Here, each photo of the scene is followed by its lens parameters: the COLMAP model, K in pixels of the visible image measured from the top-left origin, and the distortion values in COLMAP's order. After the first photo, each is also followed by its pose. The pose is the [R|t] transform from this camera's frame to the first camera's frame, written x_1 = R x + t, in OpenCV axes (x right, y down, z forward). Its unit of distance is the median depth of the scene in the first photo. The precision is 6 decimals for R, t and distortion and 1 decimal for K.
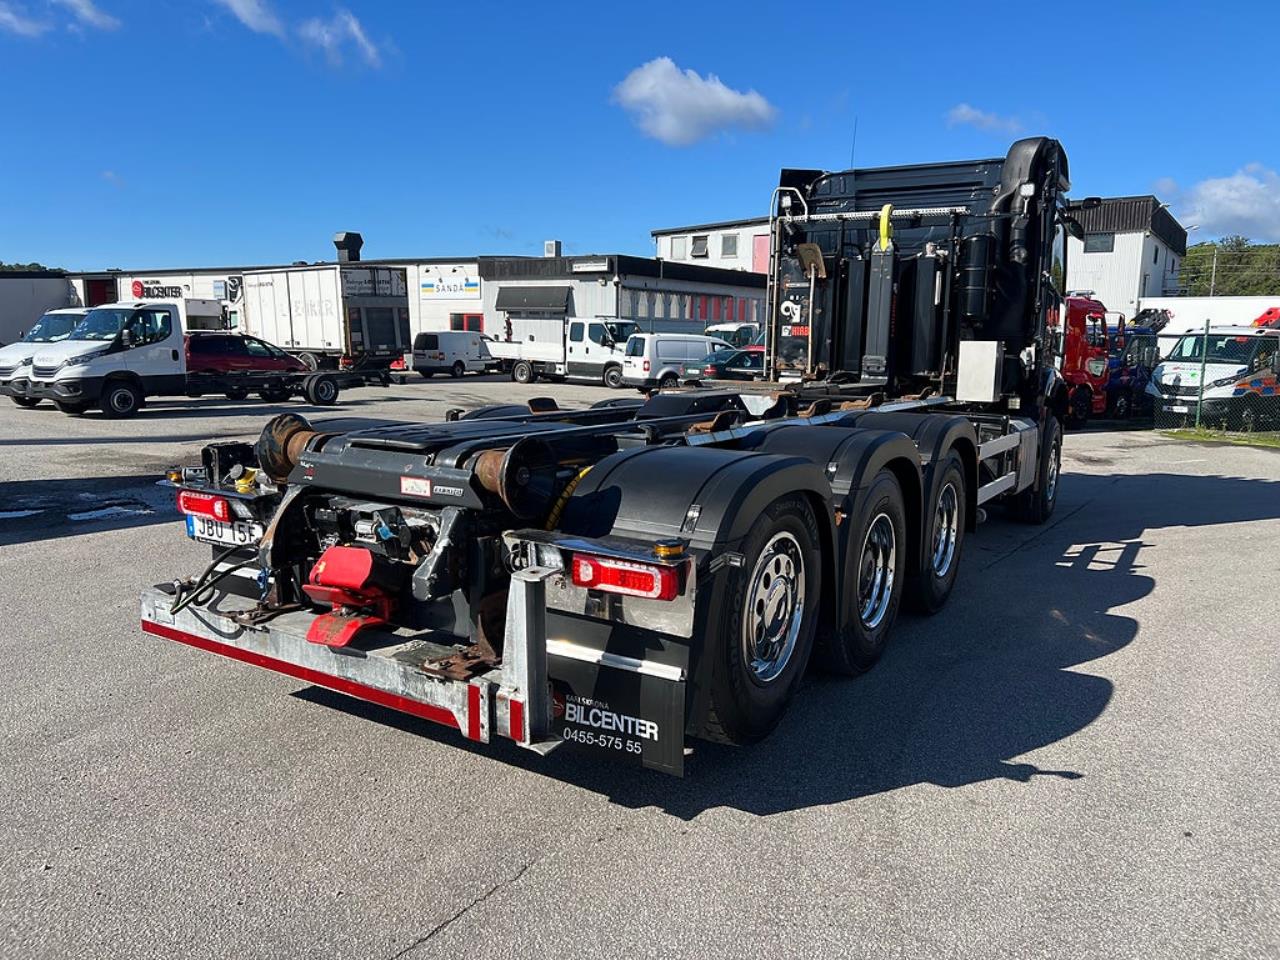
lens RADIAL K [[961.7, 0, 651.7], [0, 961.7, 475.6], [0, 0, 1]] dist [0.066878, -0.075865]
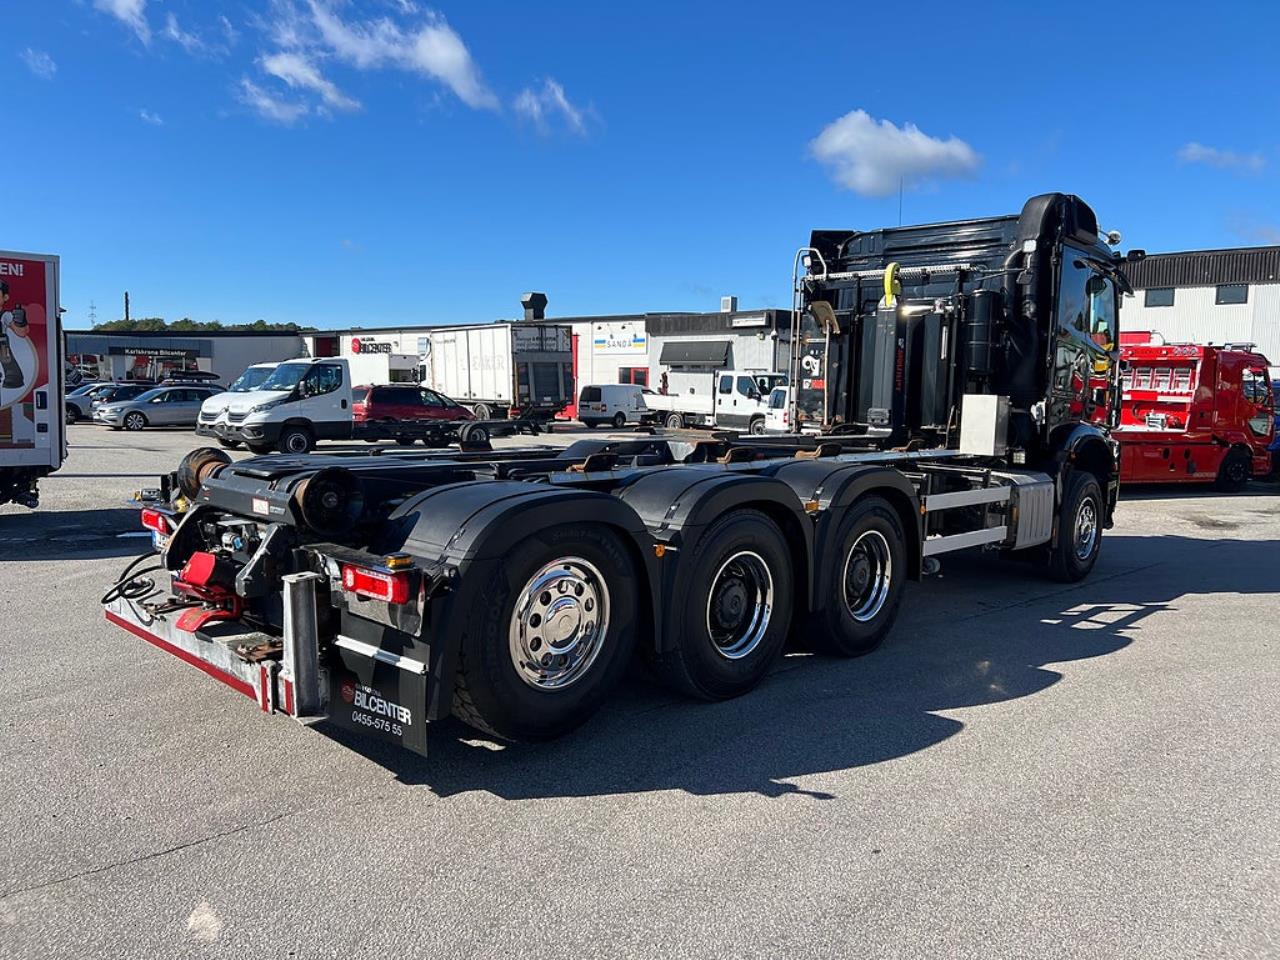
lens RADIAL K [[961.7, 0, 650.4], [0, 961.7, 482.3], [0, 0, 1]] dist [0.066878, -0.075865]
pose [[0.978226, 0.025431, -0.205980, 0.203982], [-0.035145, 0.998429, -0.043637, 0.006950], [0.204547, 0.049926, 0.977583, -0.045393]]
